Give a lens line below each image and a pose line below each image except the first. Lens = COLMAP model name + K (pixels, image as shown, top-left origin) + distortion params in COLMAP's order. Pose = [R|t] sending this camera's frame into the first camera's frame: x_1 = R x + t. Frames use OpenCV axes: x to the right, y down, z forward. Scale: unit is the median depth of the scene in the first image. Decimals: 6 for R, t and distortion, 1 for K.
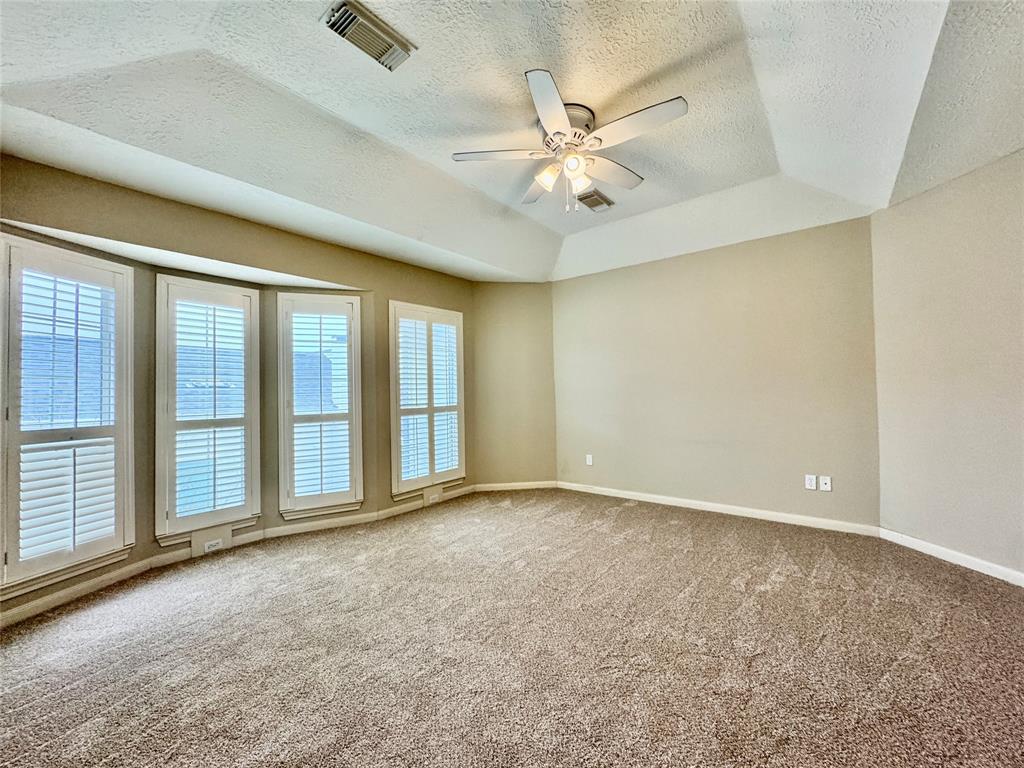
lens RADIAL K [[404.2, 0, 512.1], [0, 404.2, 384.0], [0, 0, 1]] dist [-0.000365, -0.000413]
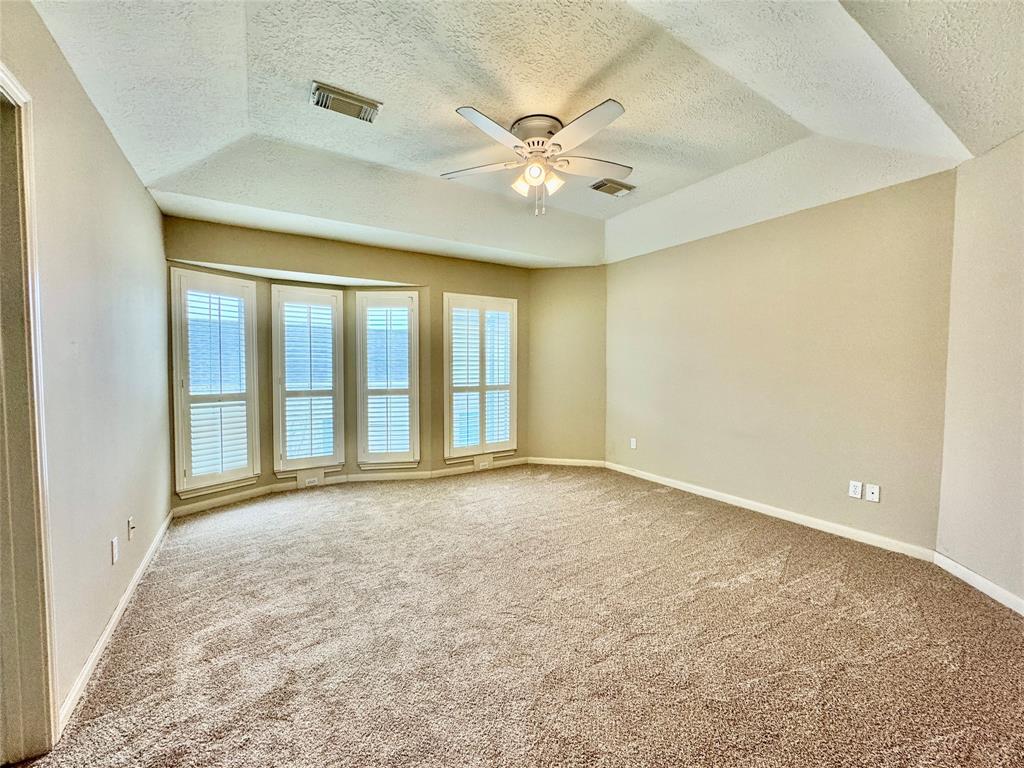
lens RADIAL K [[404.2, 0, 514.7], [0, 404.2, 383.2], [0, 0, 1]] dist [-0.000365, -0.000413]
pose [[0.946326, 0.035444, -0.321263, 0.321092], [-0.014430, 0.997611, 0.067557, -0.035609], [0.322890, -0.059295, 0.944577, -0.051020]]
